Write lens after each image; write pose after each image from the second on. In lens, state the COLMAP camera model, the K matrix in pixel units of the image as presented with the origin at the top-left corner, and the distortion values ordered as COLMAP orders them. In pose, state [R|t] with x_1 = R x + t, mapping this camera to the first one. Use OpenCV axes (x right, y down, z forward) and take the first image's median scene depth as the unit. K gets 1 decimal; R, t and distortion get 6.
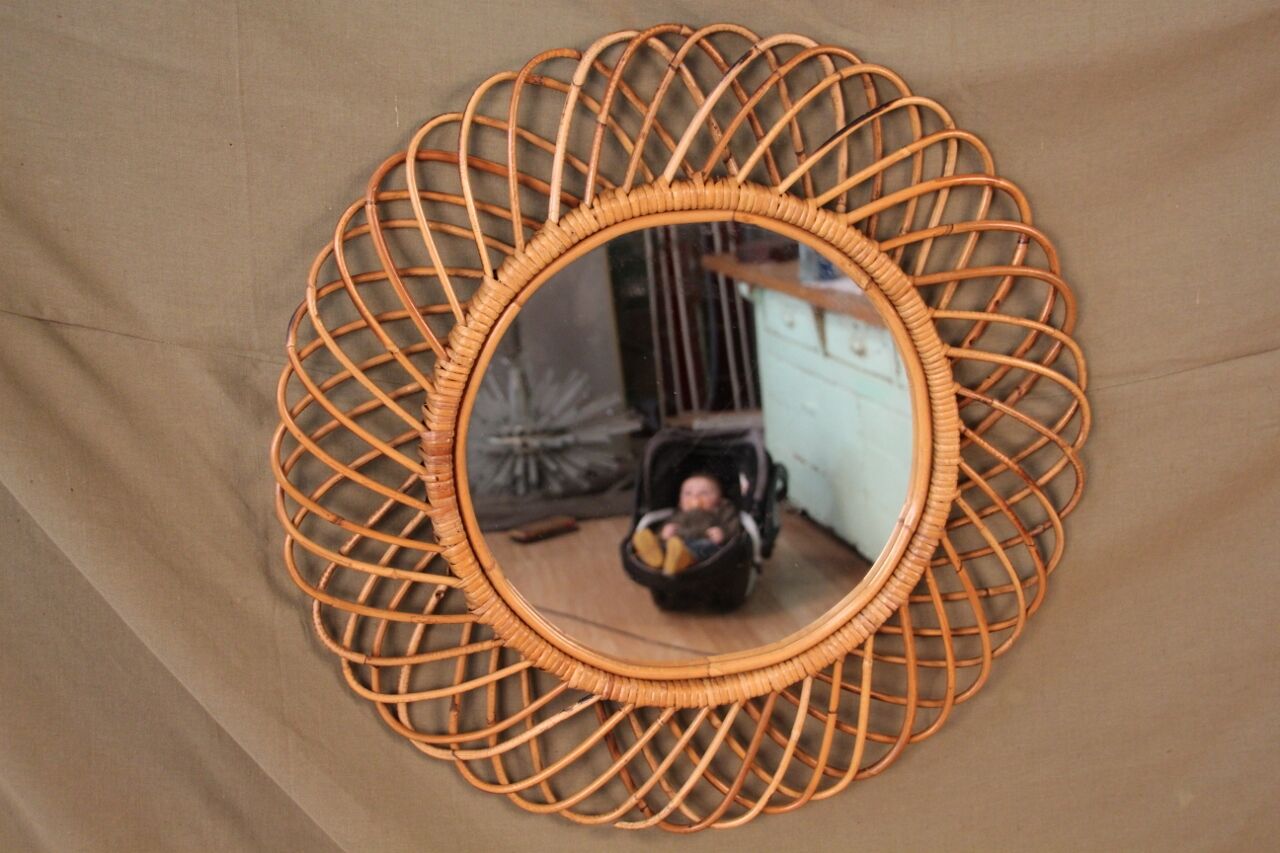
lens RADIAL K [[1613.6, 0, 640.0], [0, 1613.6, 426.5], [0, 0, 1]] dist [-0.003592, 0.025736]
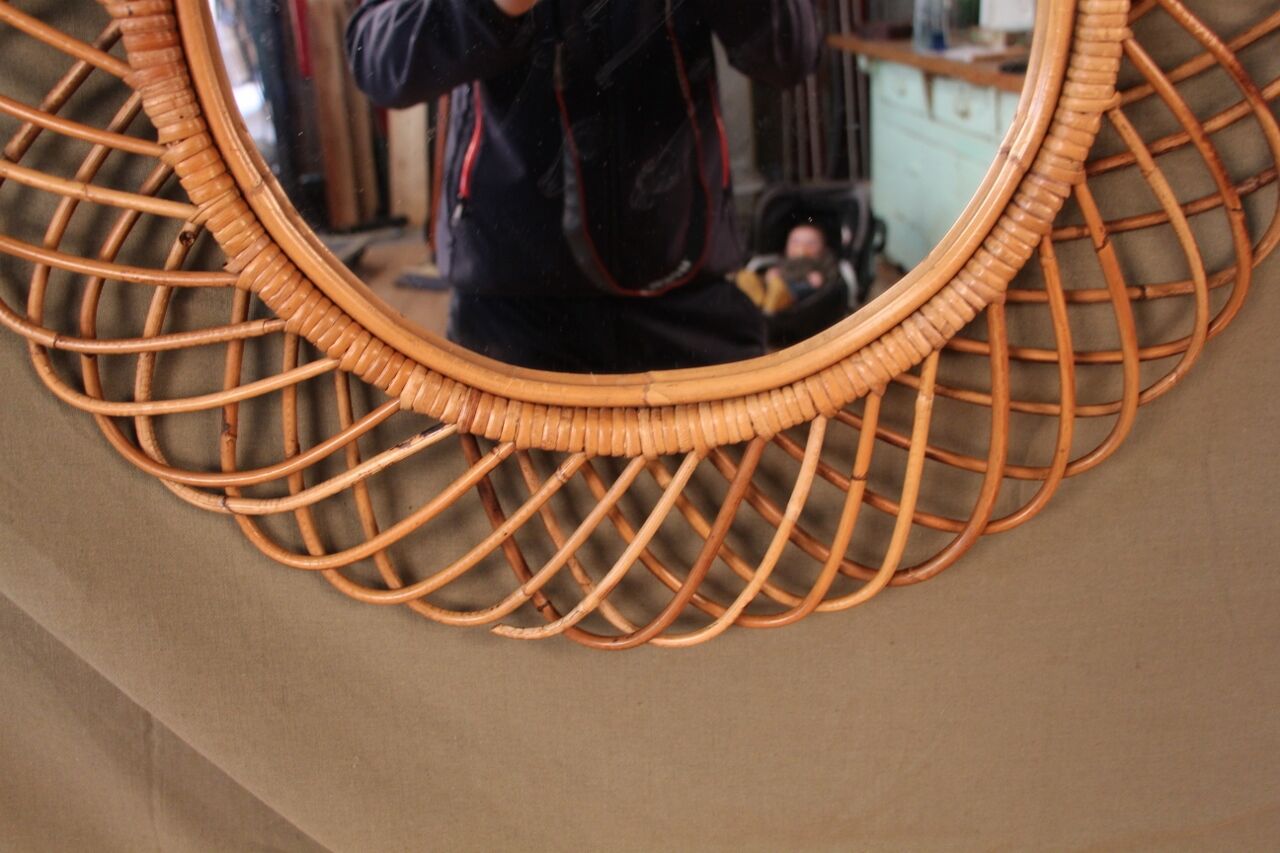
lens RADIAL K [[1229.0, 0, 640.0], [0, 1229.0, 426.5], [0, 0, 1]] dist [-0.139356, 0.184738]
pose [[0.991818, 0.063987, -0.110463, 0.089538], [-0.043952, 0.983568, 0.175104, 0.084821], [0.119853, -0.168817, 0.978333, 0.562833]]
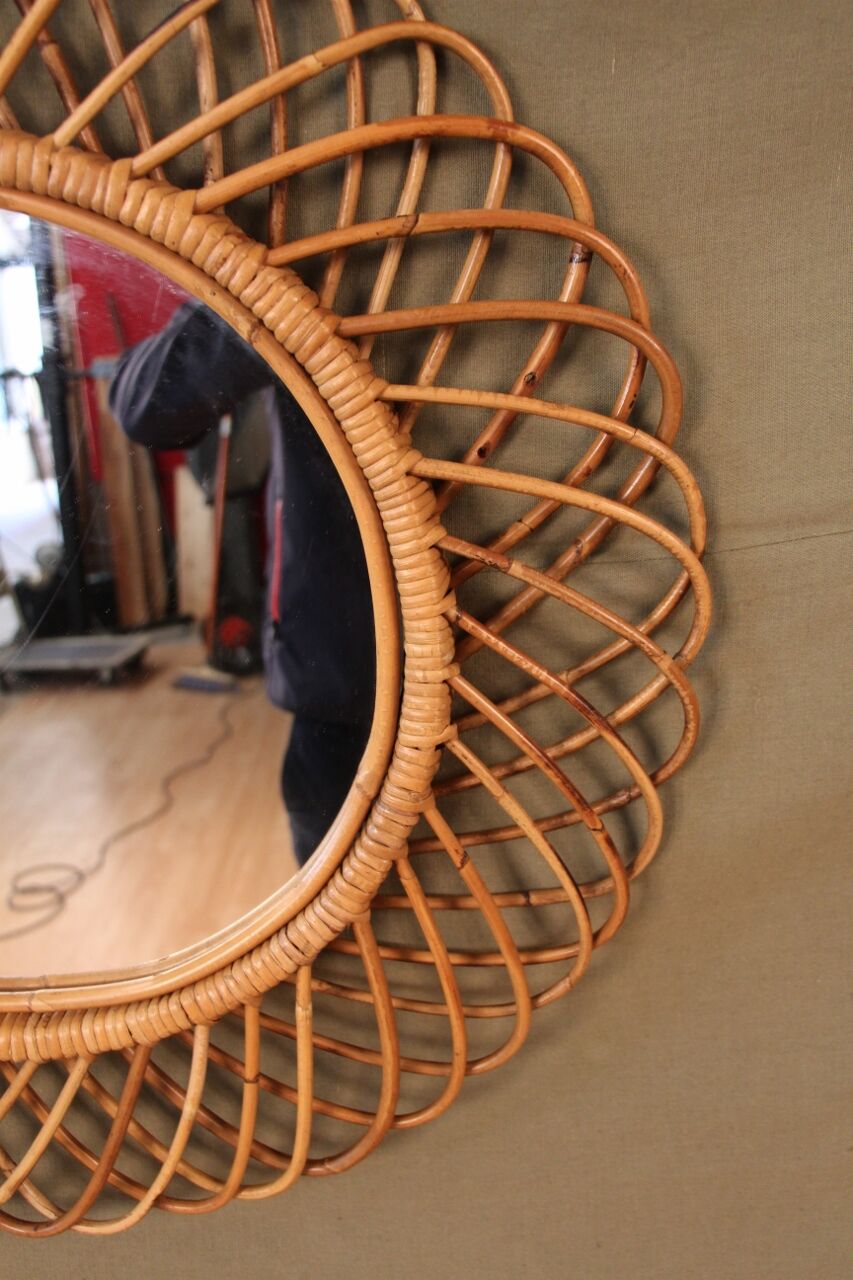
lens RADIAL K [[1229.0, 0, 428.4], [0, 1229.0, 673.3], [0, 0, 1]] dist [-0.139356, 0.184738]
pose [[0.987696, 0.045144, -0.149728, 0.248940], [-0.033788, 0.996417, 0.077539, -0.010373], [0.152691, -0.071526, 0.985682, 0.587790]]
